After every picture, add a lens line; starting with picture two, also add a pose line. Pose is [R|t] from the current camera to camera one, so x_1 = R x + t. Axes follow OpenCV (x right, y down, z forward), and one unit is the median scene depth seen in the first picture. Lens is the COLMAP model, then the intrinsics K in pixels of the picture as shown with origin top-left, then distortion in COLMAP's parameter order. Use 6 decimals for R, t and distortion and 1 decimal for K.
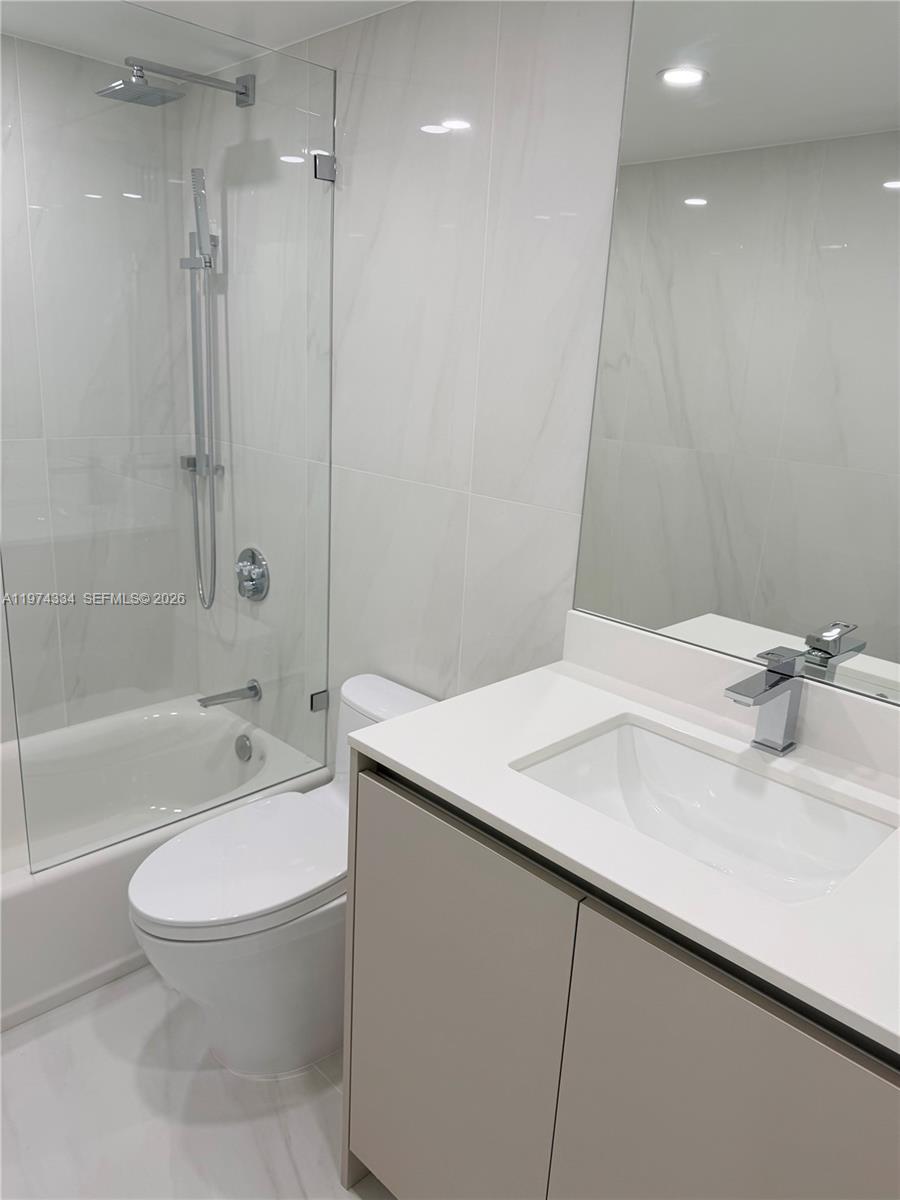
lens RADIAL K [[852.7, 0, 456.4], [0, 852.7, 604.1], [0, 0, 1]] dist [0.017766, -0.027028]
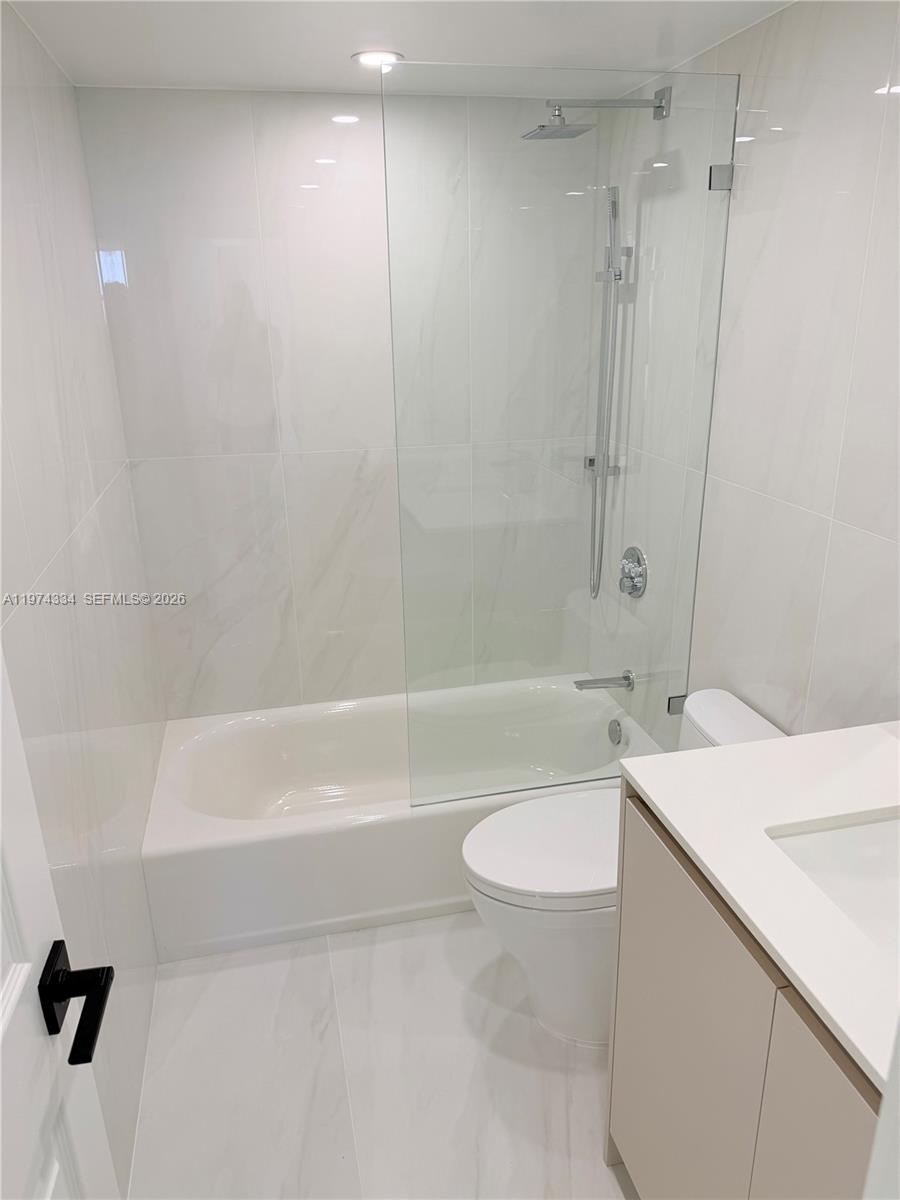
lens RADIAL K [[852.7, 0, 461.2], [0, 852.7, 596.1], [0, 0, 1]] dist [0.017766, -0.027028]
pose [[0.845679, 0.106862, -0.522884, 0.144913], [-0.082105, 0.994135, 0.070382, -0.067323], [0.527339, -0.016589, 0.849493, -0.003733]]
